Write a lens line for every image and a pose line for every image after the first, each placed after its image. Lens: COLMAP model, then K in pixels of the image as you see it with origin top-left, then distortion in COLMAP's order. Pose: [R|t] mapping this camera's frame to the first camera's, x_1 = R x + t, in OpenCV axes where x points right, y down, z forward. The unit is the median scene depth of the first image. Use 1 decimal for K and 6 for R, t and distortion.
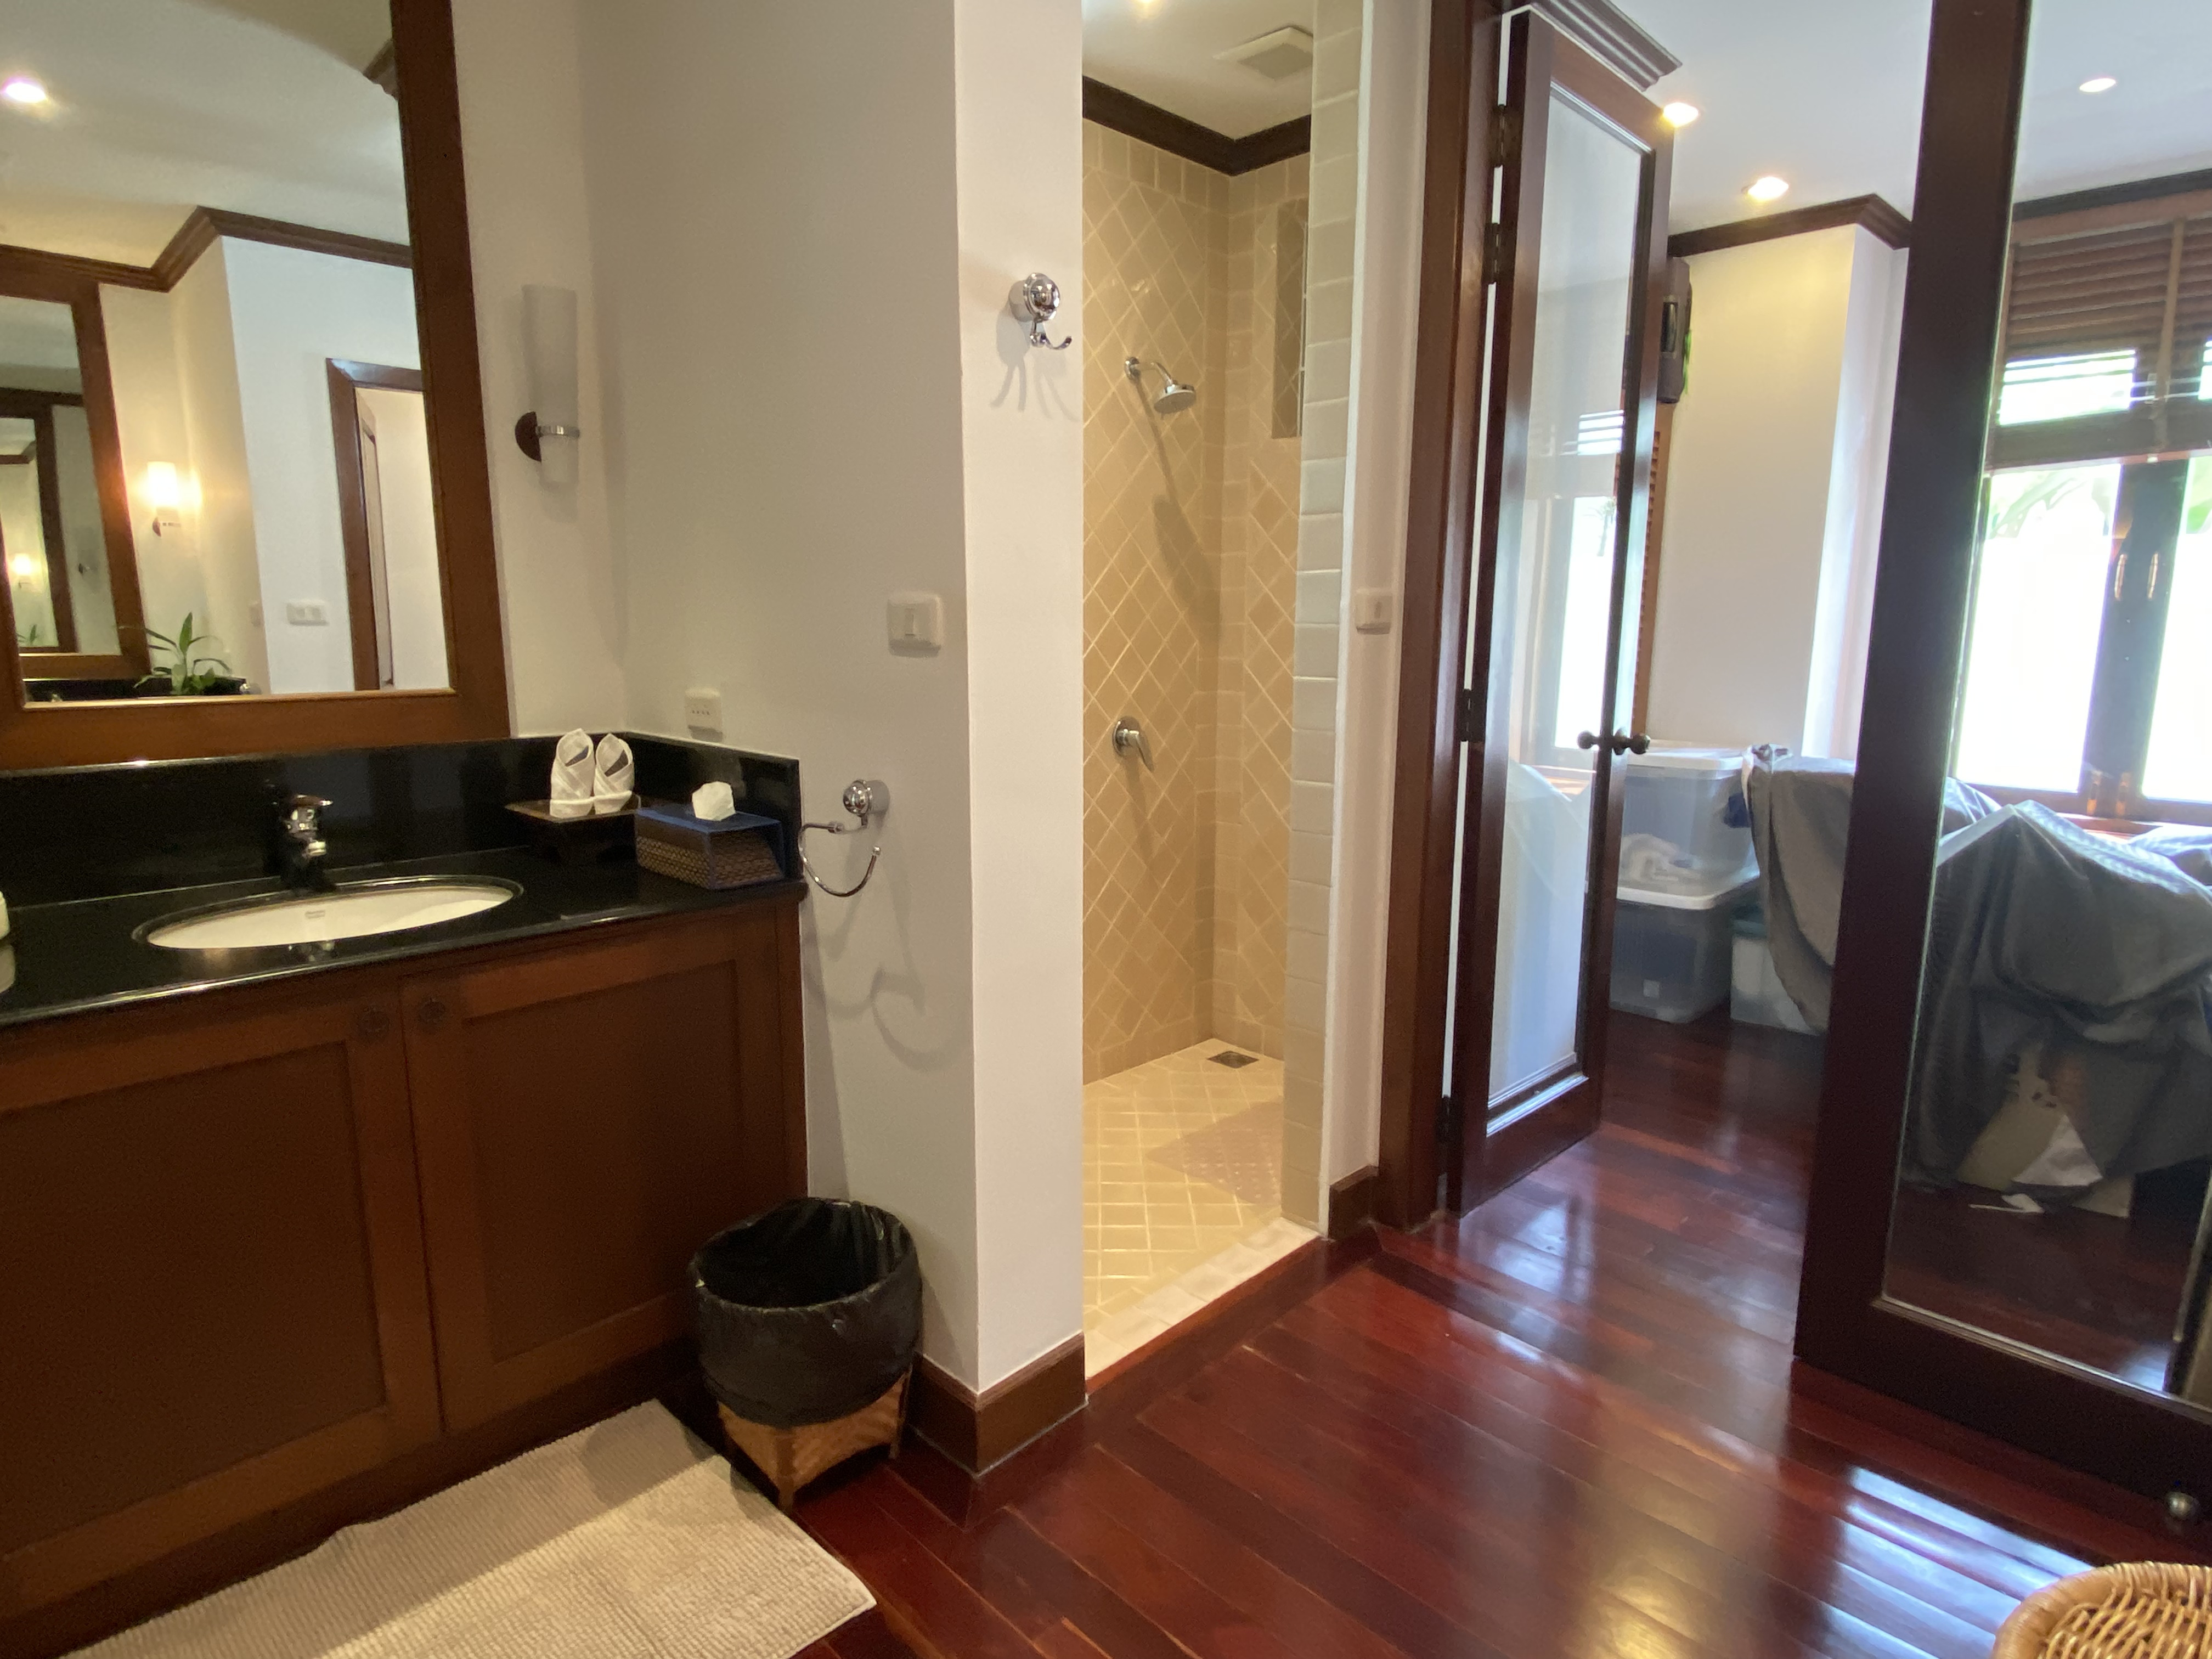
lens RADIAL K [[1216.8, 0, 1105.2], [0, 1216.8, 824.5], [0, 0, 1]] dist [0.016835, -0.014124]
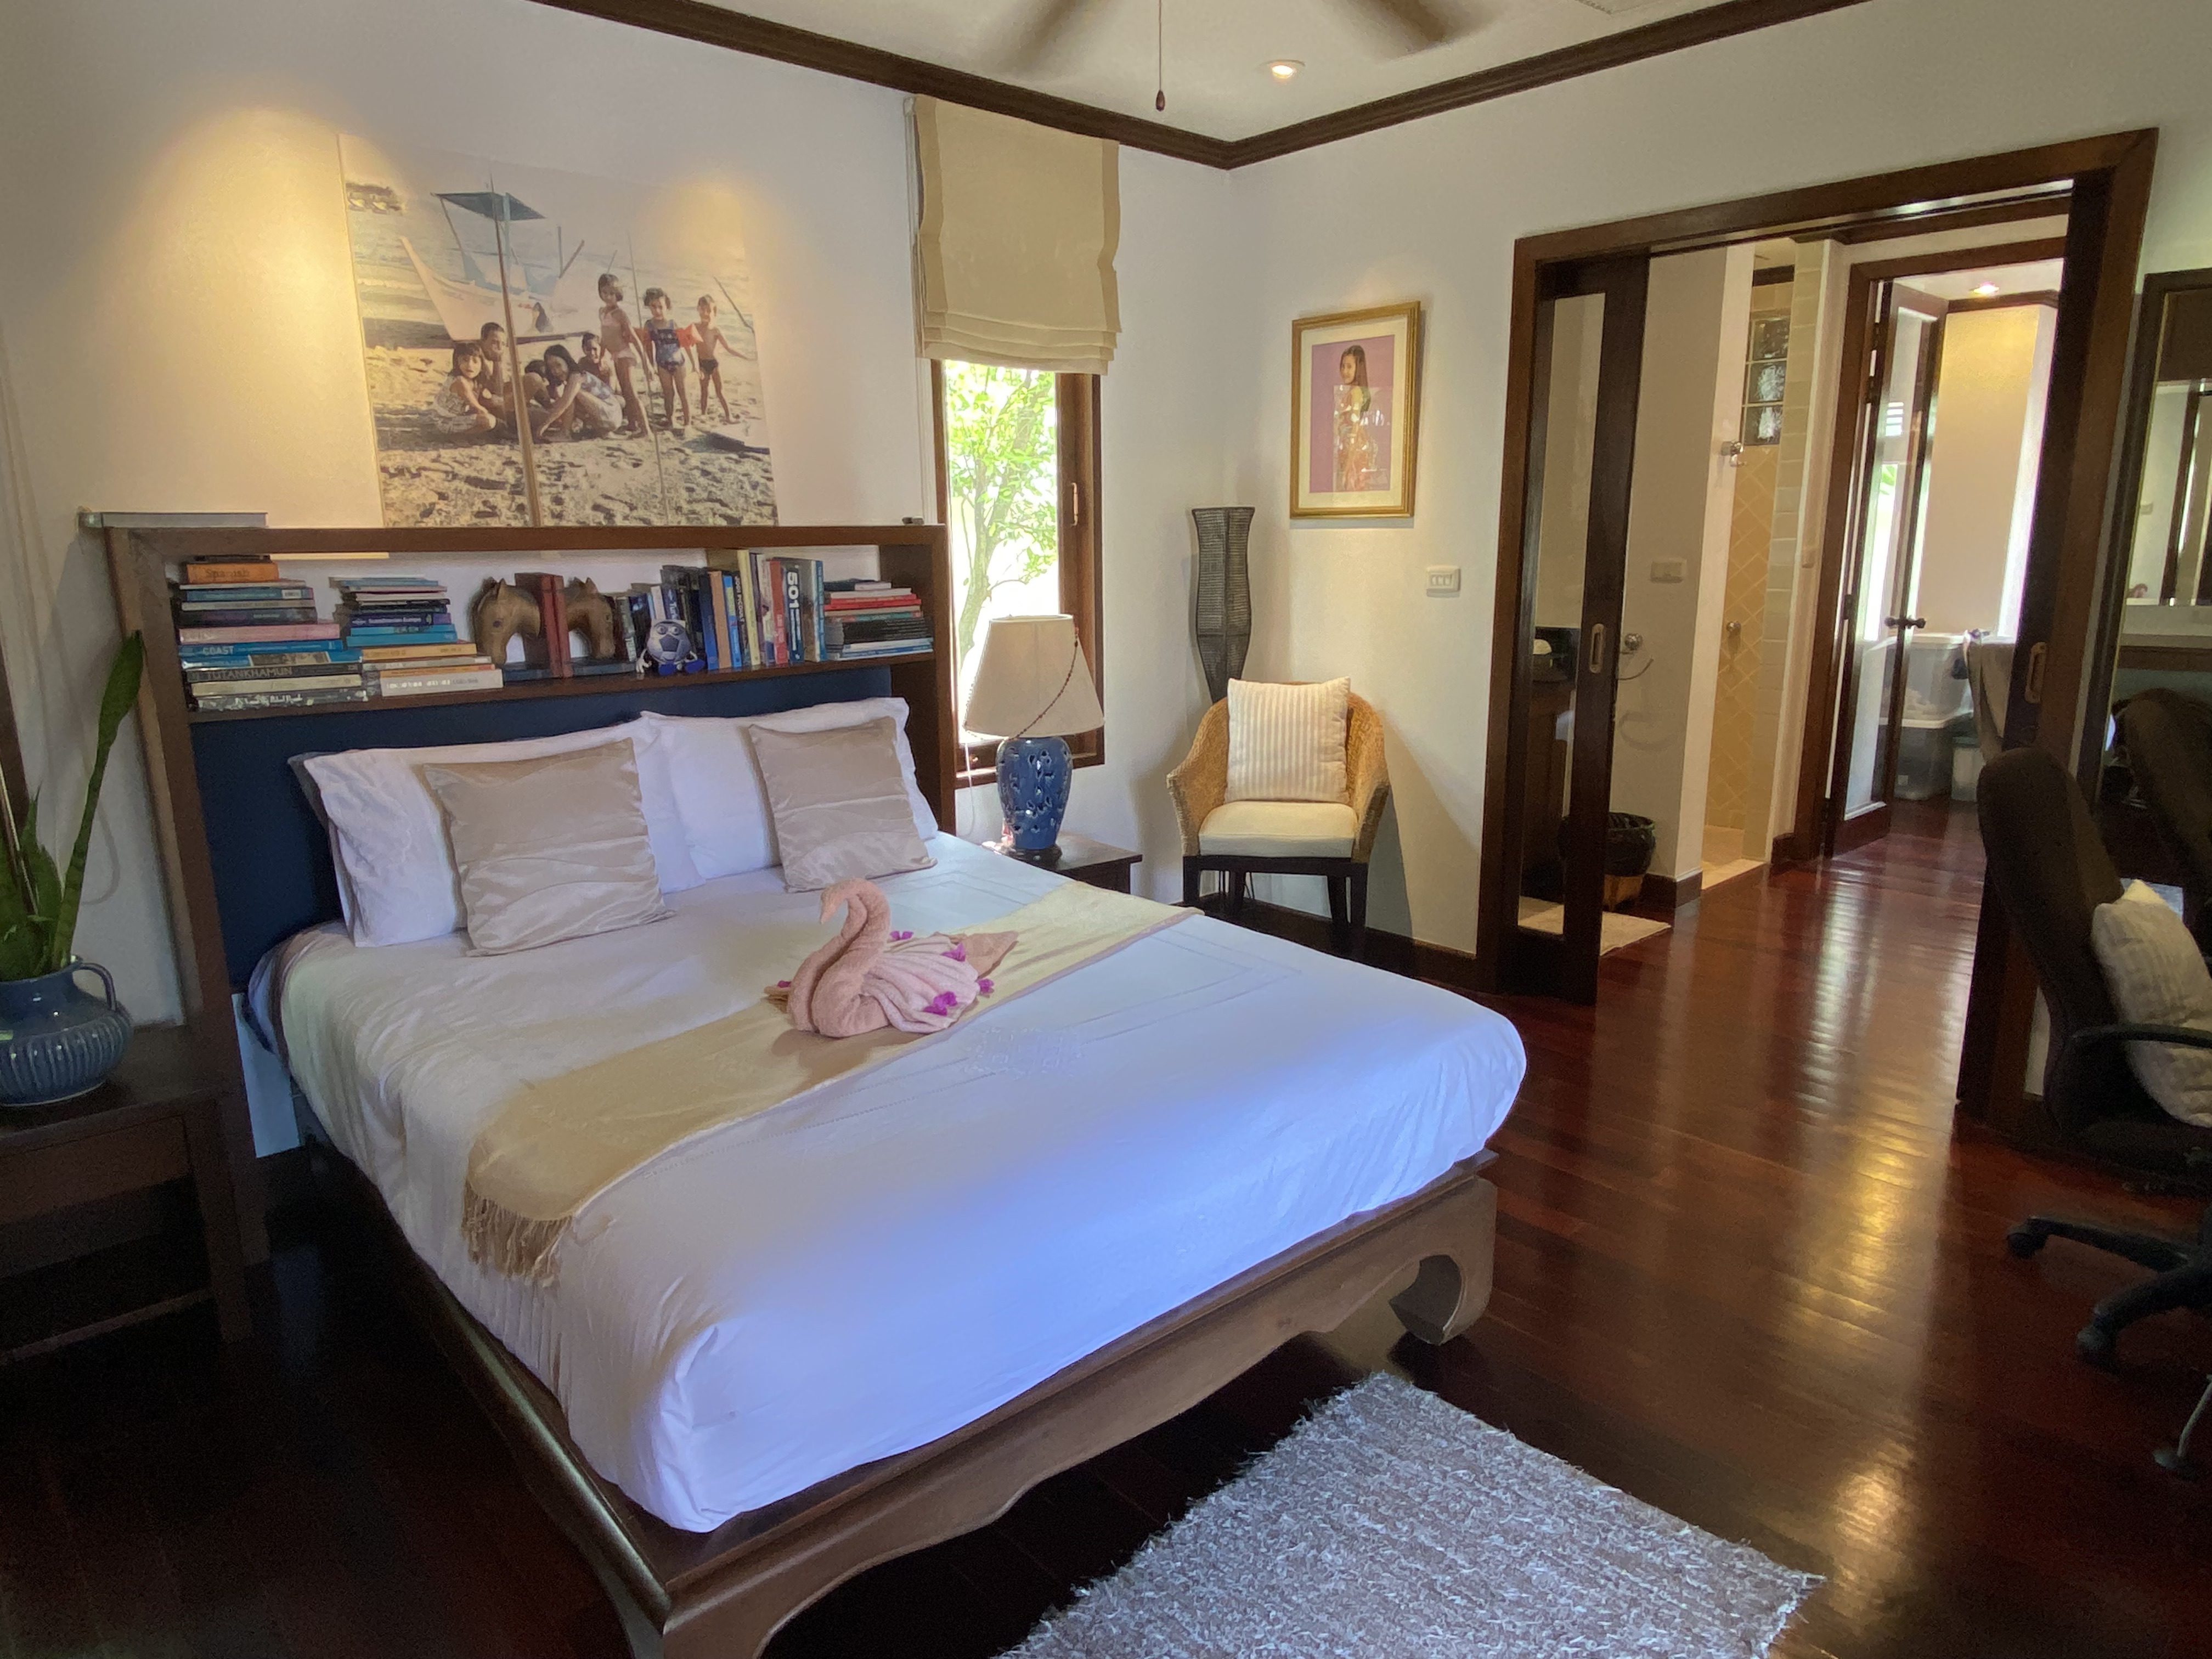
lens RADIAL K [[1304.4, 0, 1107.8], [0, 1304.4, 829.9], [0, 0, 1]] dist [-0.017384, -0.009040]
pose [[0.998185, -0.008765, -0.059585, -0.575029], [0.011798, 0.998642, 0.050745, 0.111956], [0.059059, -0.051356, 0.996933, -0.891489]]
